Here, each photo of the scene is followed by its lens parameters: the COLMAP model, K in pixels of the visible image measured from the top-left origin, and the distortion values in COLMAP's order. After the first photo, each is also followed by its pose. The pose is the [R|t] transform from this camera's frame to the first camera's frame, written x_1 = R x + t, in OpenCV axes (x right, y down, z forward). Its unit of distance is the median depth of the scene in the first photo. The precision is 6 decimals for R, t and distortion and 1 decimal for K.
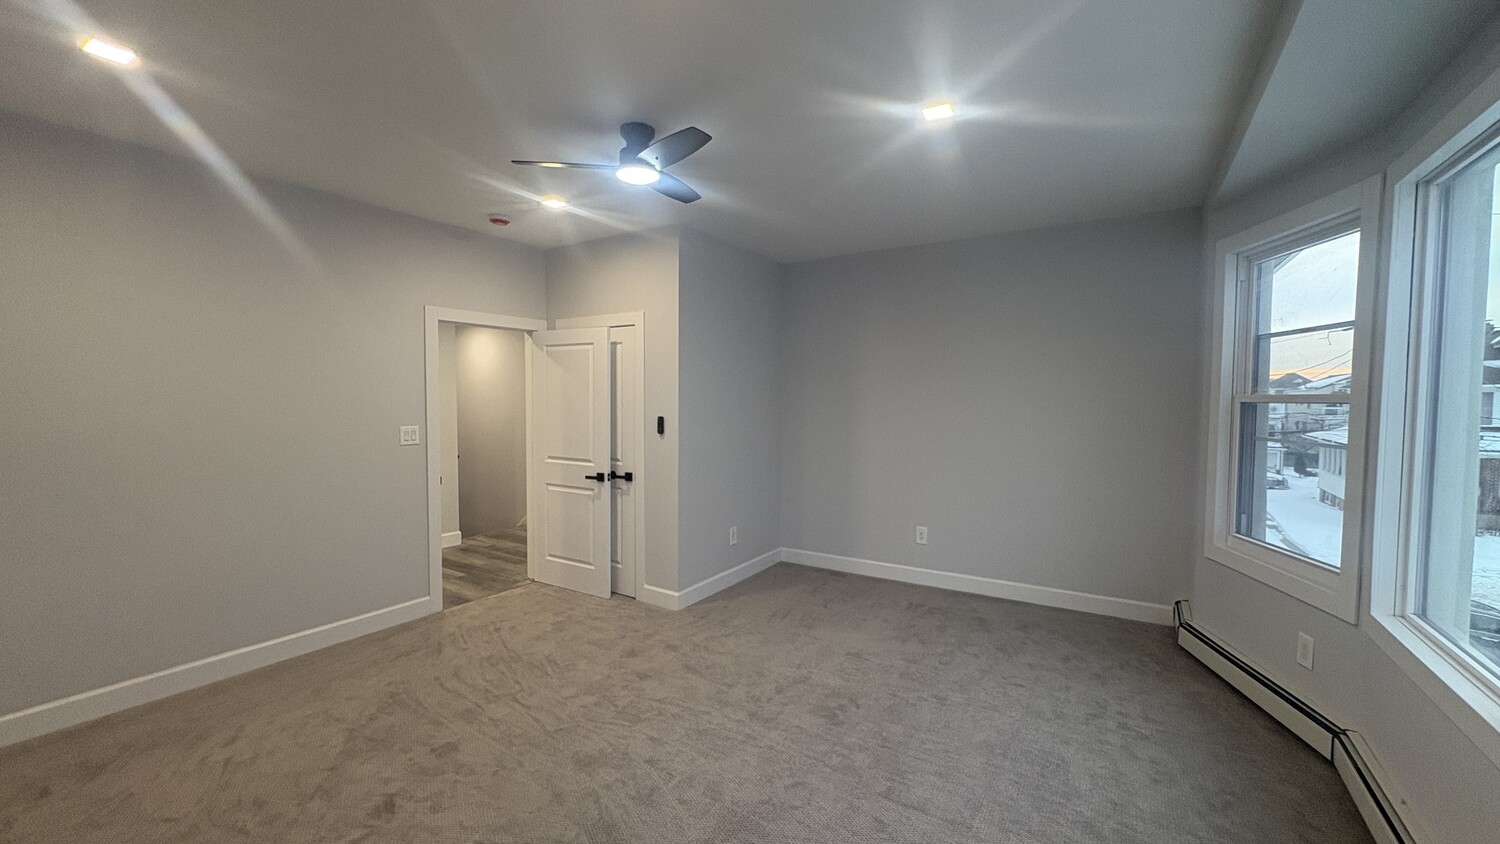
lens RADIAL K [[594.7, 0, 745.4], [0, 594.7, 417.8], [0, 0, 1]] dist [-0.002601, -0.000042]
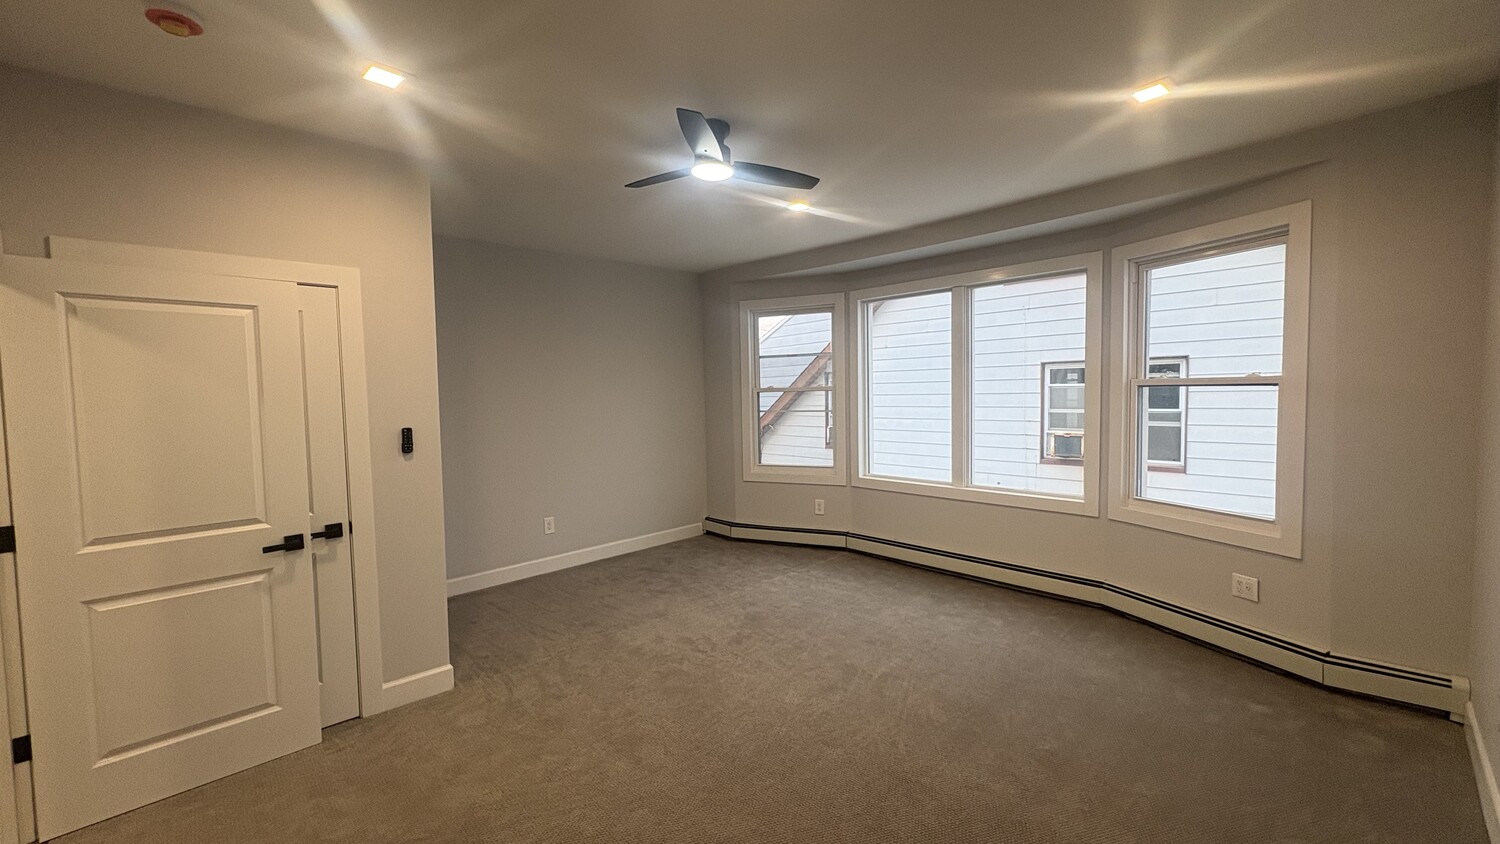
lens RADIAL K [[594.7, 0, 735.0], [0, 594.7, 413.8], [0, 0, 1]] dist [-0.002601, -0.000042]
pose [[0.244607, -0.048285, 0.968419, -0.698235], [0.061283, 0.997532, 0.034258, -0.018650], [-0.967684, 0.050968, 0.246963, 0.442963]]
